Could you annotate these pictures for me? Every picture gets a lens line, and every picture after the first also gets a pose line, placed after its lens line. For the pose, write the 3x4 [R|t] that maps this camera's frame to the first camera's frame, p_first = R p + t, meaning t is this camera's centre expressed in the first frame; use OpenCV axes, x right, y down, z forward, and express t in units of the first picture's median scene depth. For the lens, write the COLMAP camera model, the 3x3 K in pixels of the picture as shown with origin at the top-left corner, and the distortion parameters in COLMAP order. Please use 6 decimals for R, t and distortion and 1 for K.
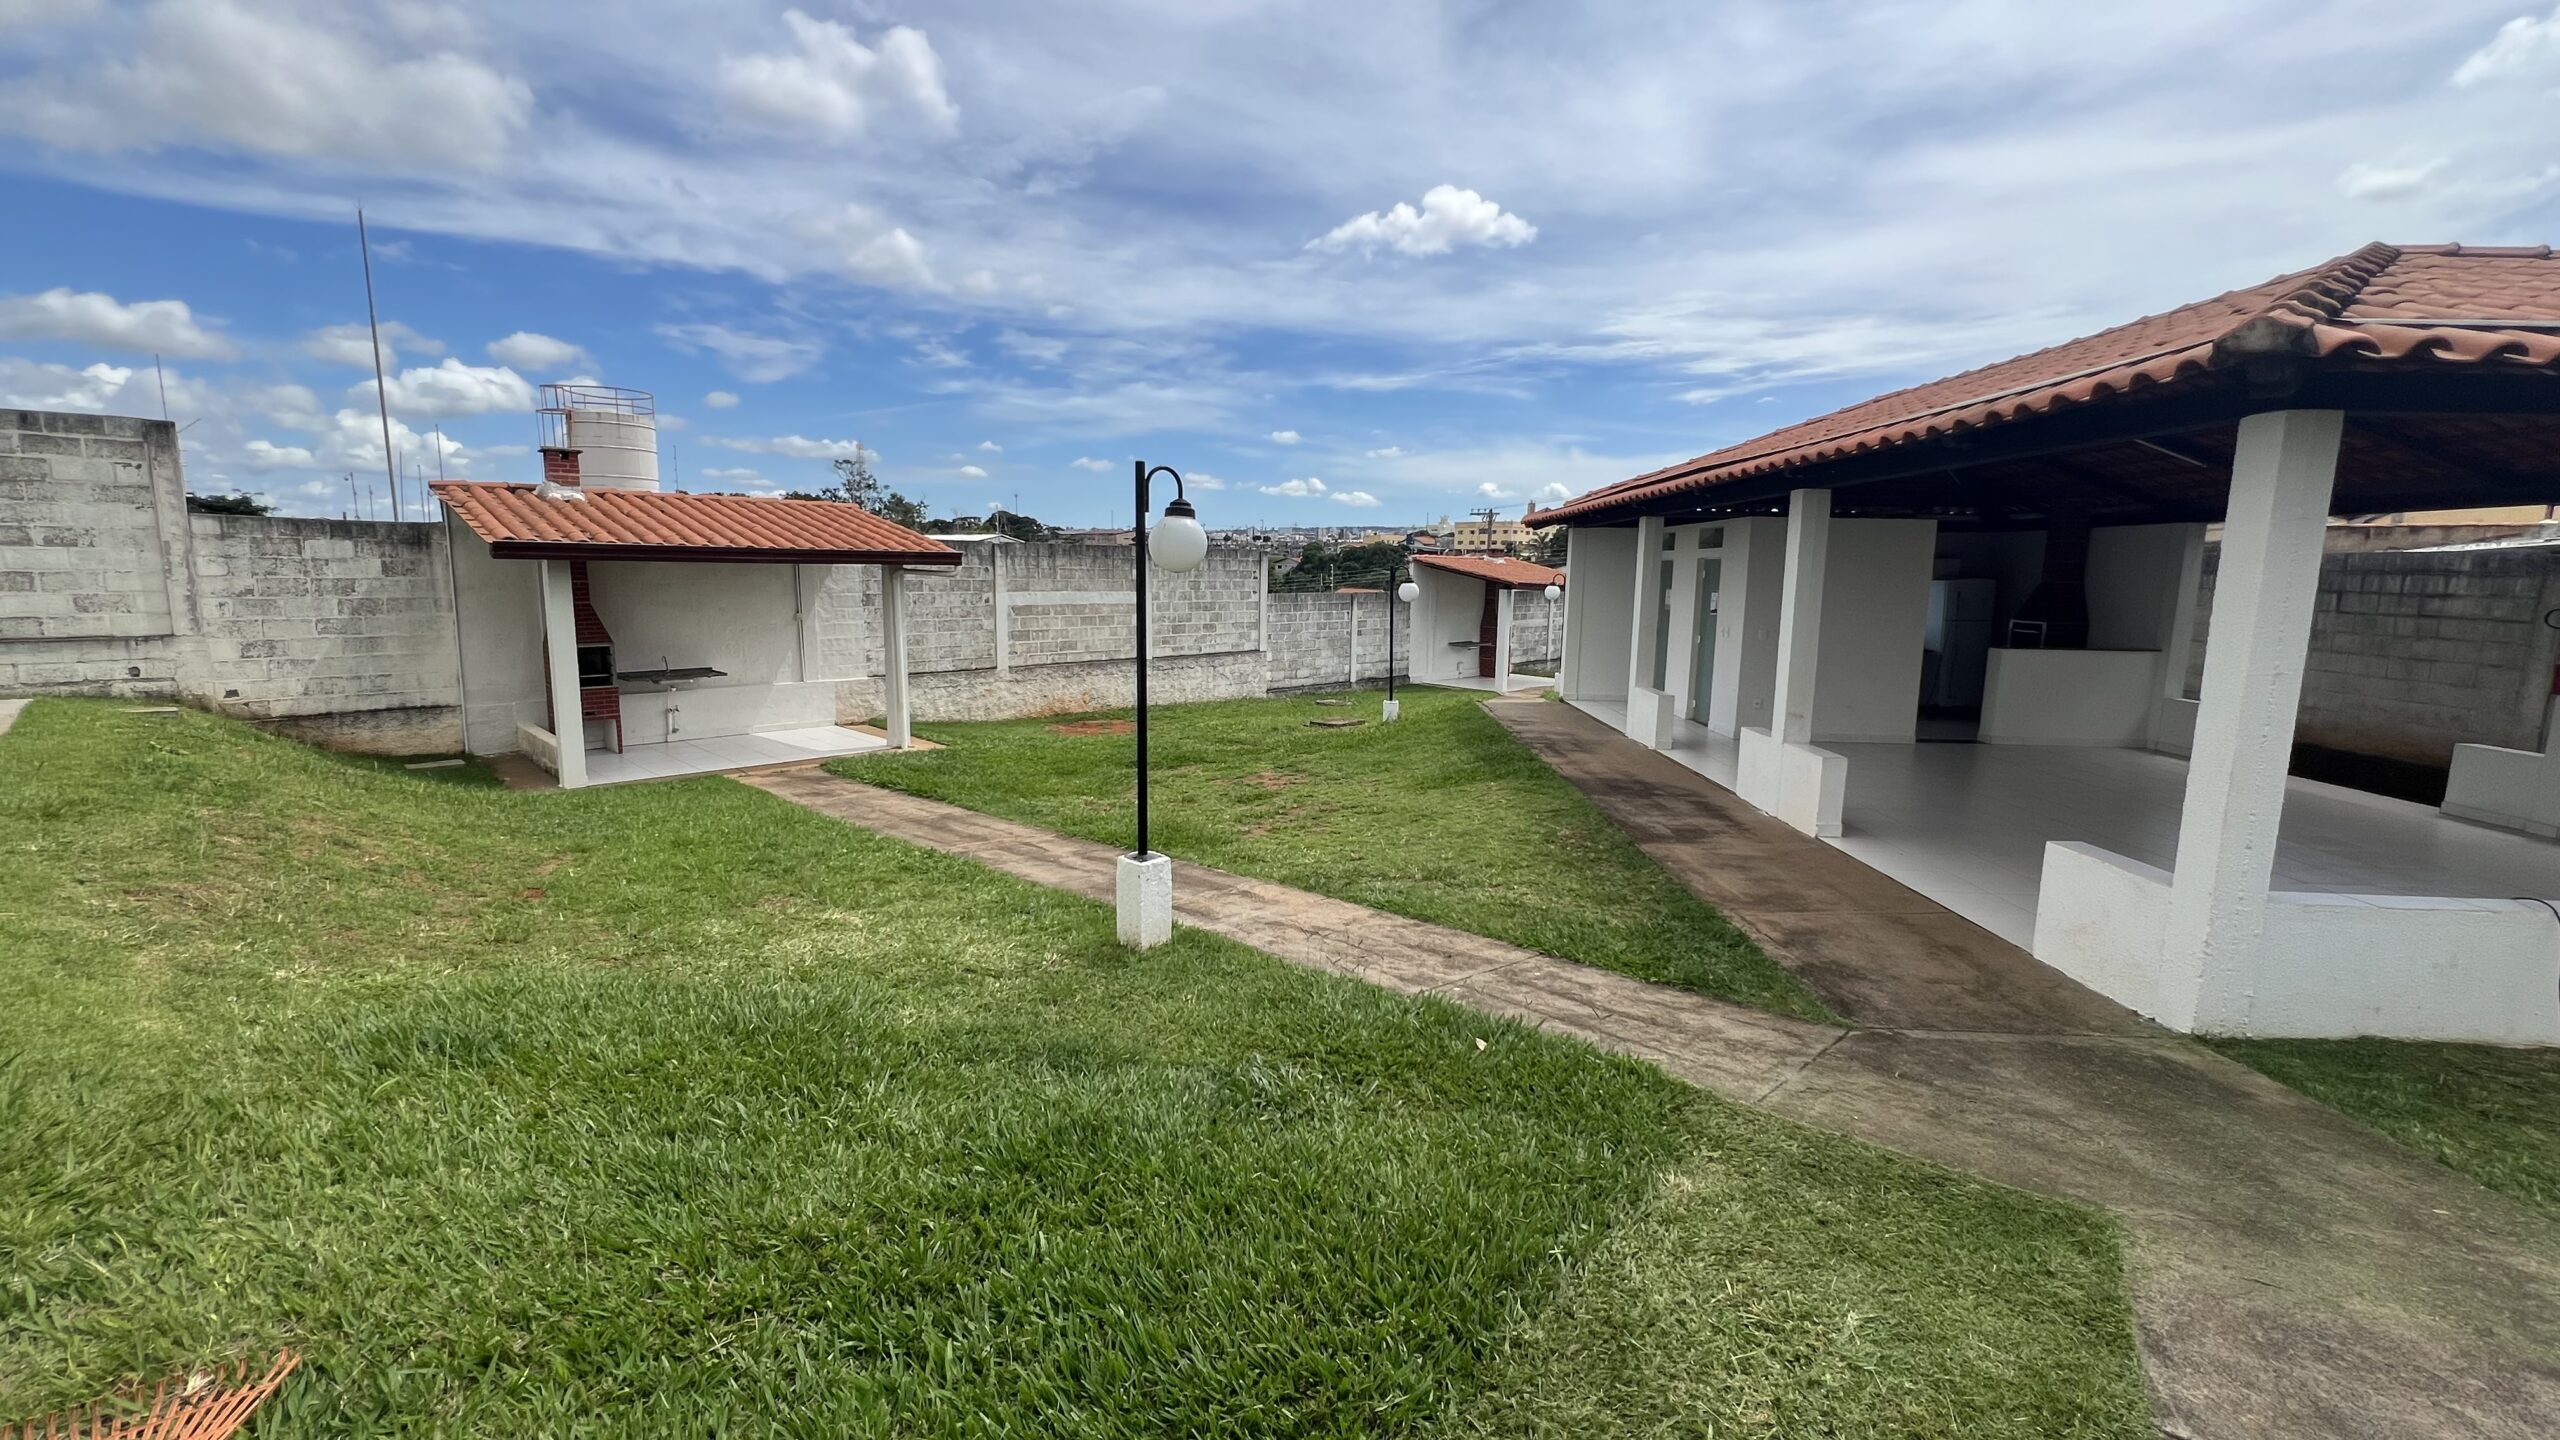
lens RADIAL K [[1025.4, 0, 1275.2], [0, 1025.4, 707.0], [0, 0, 1]] dist [-0.000360, 0.000034]
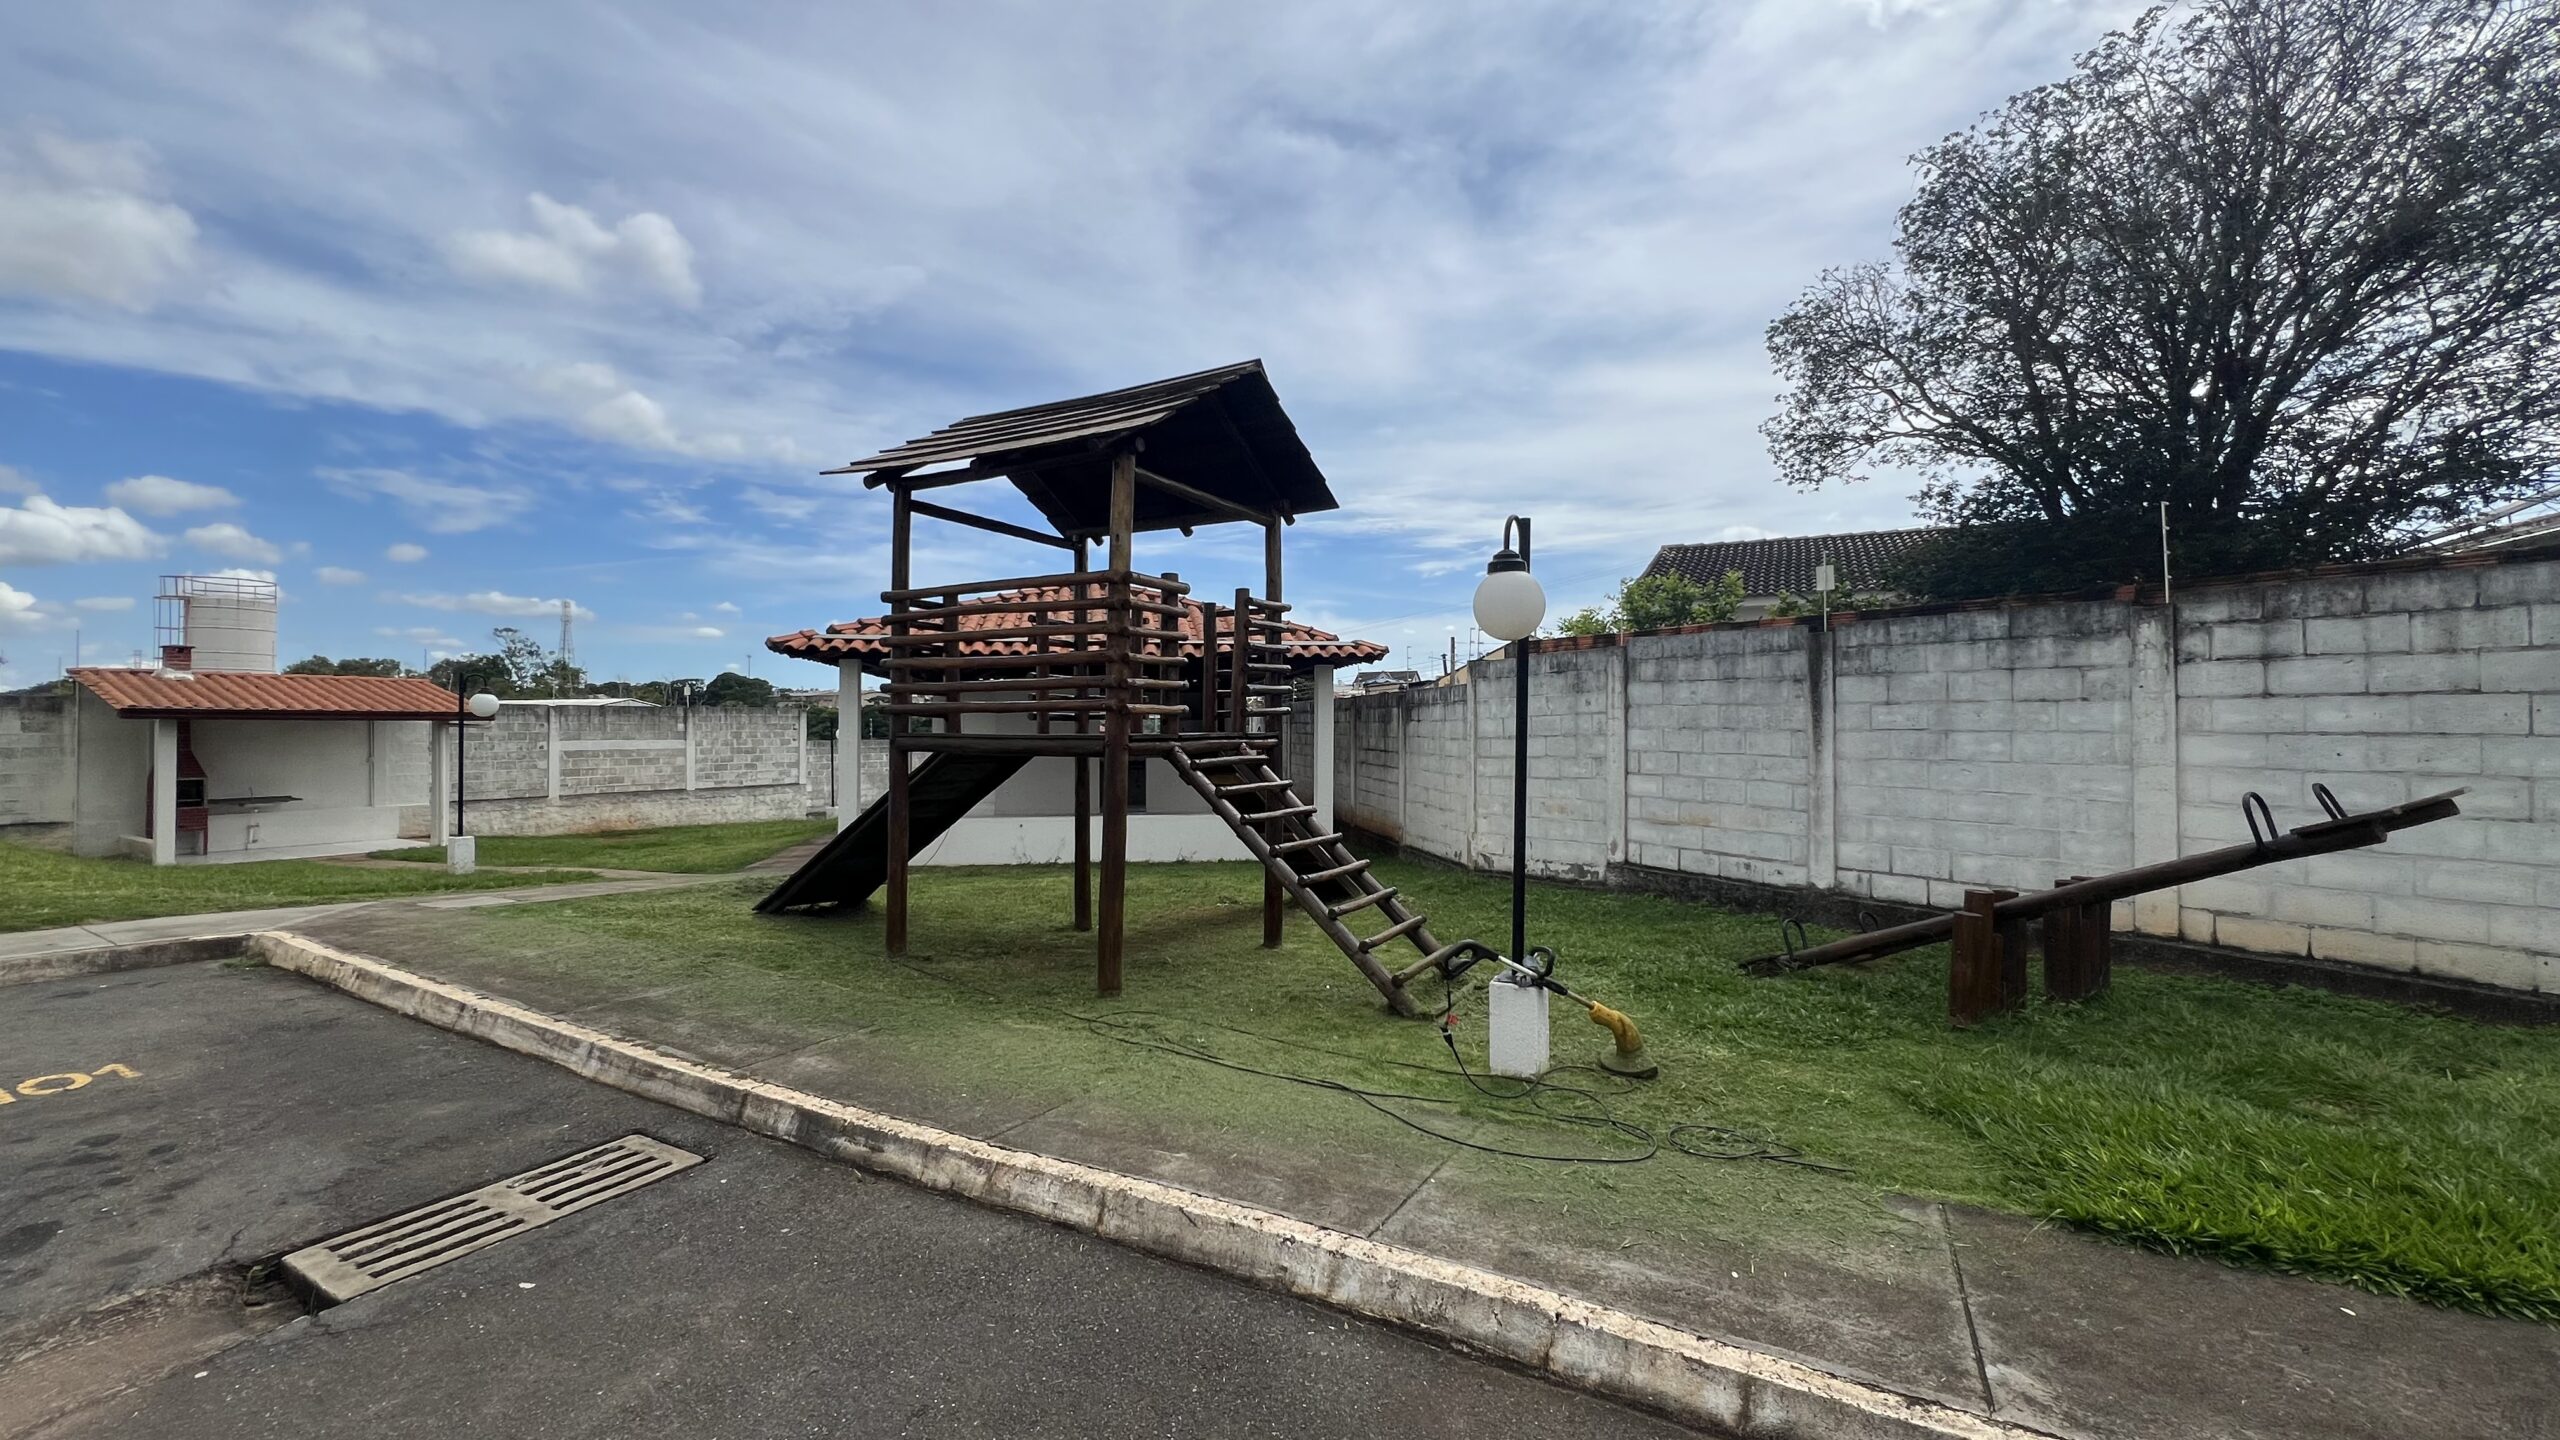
lens RADIAL K [[1025.4, 0, 1261.3], [0, 1025.4, 724.5], [0, 0, 1]] dist [-0.000360, 0.000034]
pose [[0.976534, -0.015513, 0.214804, 0.601663], [0.044596, 0.990350, -0.131220, 0.146686], [-0.210696, 0.137720, 0.967802, -0.874117]]
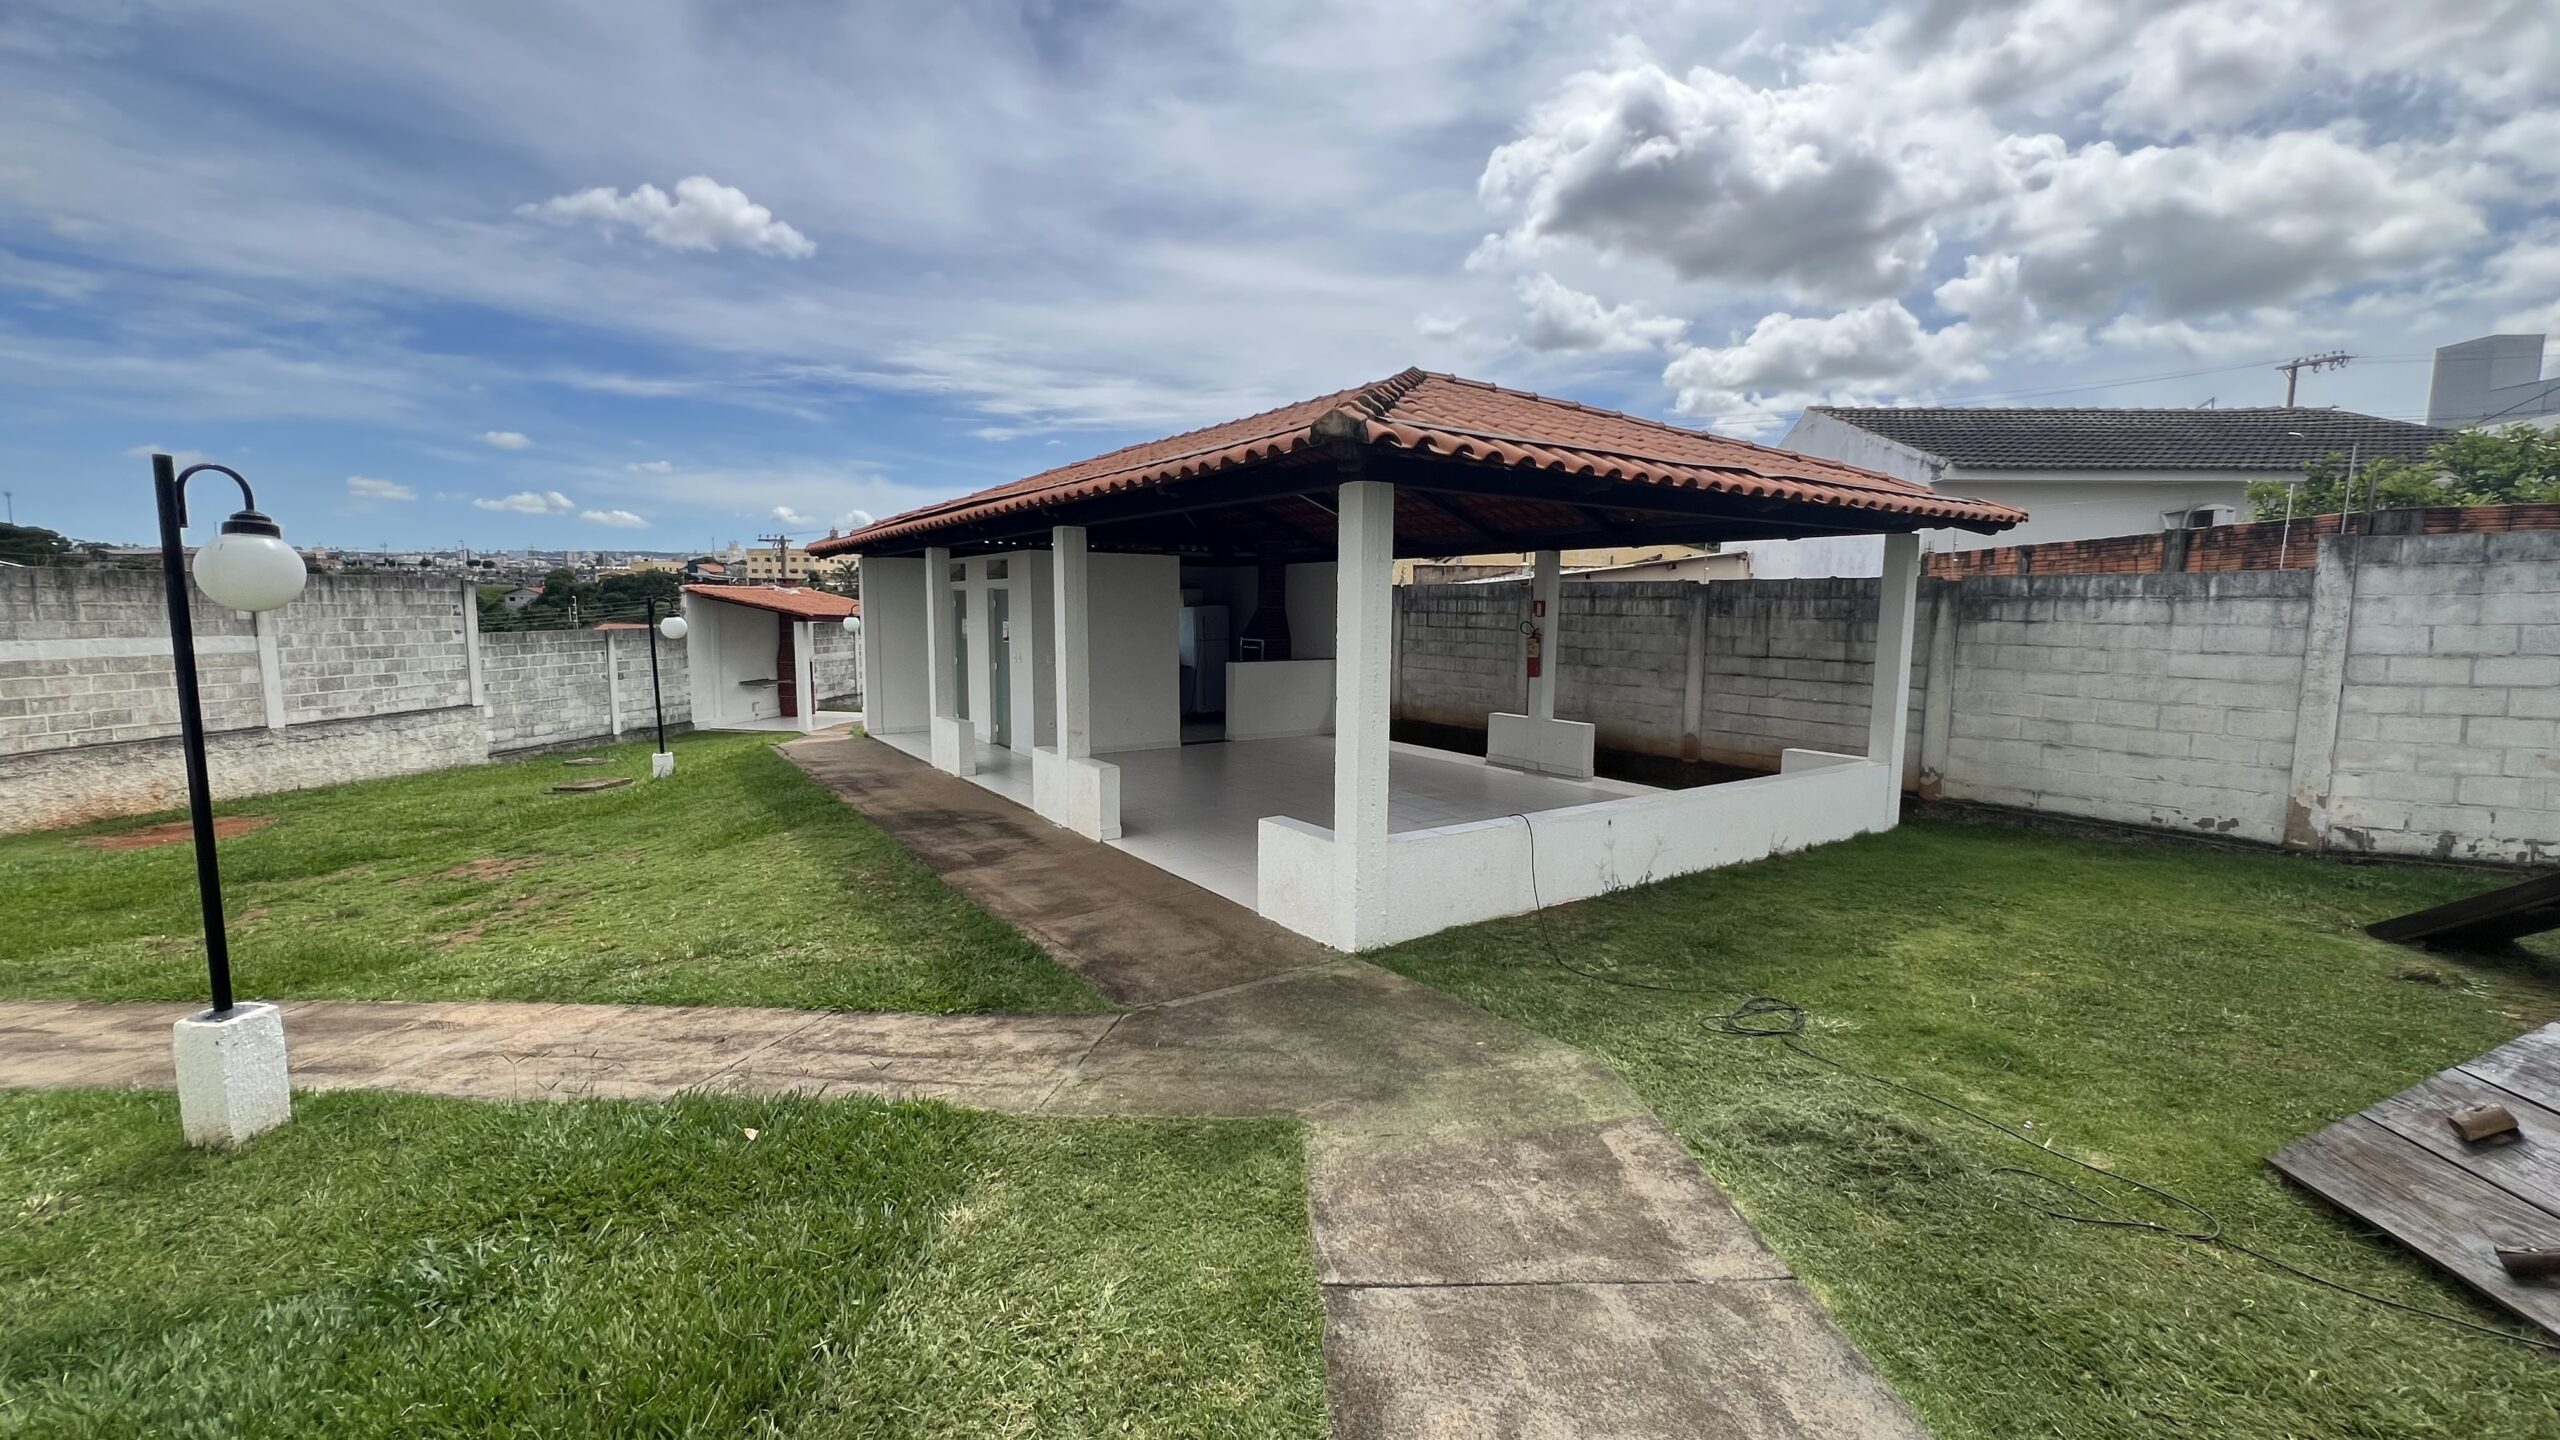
lens RADIAL K [[1025.4, 0, 1270.1], [0, 1025.4, 707.0], [0, 0, 1]] dist [-0.000360, 0.000034]
pose [[0.803609, -0.070126, 0.591011, 0.024797], [0.086815, 0.996224, 0.000163, -0.000792], [-0.588791, 0.051177, 0.806663, -0.002182]]
